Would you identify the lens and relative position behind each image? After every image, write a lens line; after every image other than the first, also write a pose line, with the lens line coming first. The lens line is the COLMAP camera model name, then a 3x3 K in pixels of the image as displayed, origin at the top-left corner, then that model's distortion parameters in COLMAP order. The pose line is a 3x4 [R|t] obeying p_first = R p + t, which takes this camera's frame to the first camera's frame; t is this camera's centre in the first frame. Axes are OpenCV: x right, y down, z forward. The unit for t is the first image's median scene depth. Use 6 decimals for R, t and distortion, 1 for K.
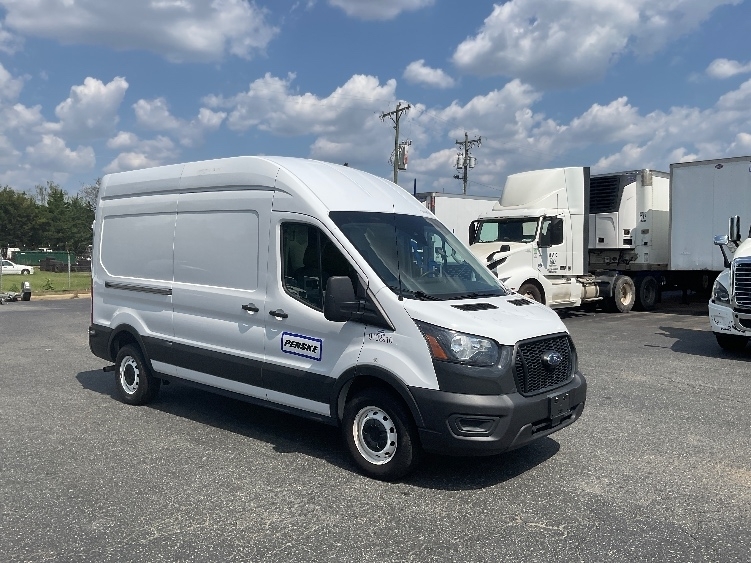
lens RADIAL K [[624.5, 0, 382.0], [0, 624.5, 274.3], [0, 0, 1]] dist [0.074291, -0.009602]
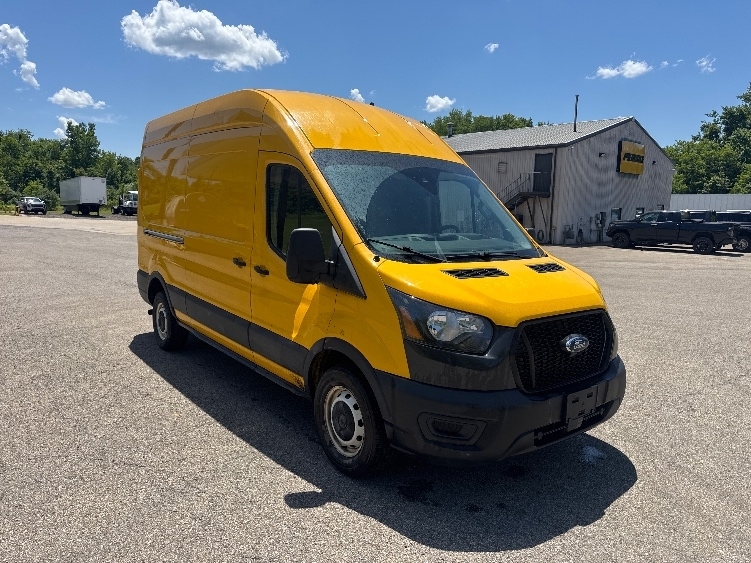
lens RADIAL K [[546.6, 0, 376.2], [0, 546.6, 278.1], [0, 0, 1]] dist [0.034110, -0.000448]
pose [[0.979660, 0.044288, -0.195715, 0.161299], [-0.026001, 0.995134, 0.095038, -0.002291], [0.198972, -0.088016, 0.976045, 0.314779]]
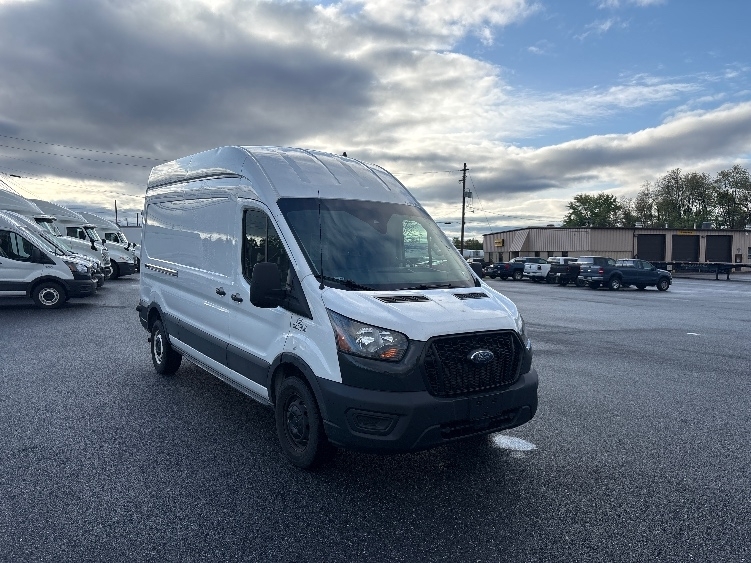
lens RADIAL K [[583.1, 0, 371.8], [0, 583.1, 281.3], [0, 0, 1]] dist [0.012476, -0.007497]
pose [[0.970676, 0.031875, -0.238270, 0.314208], [-0.023869, 0.999052, 0.036408, -0.004989], [0.239204, -0.029653, 0.970516, 0.133159]]
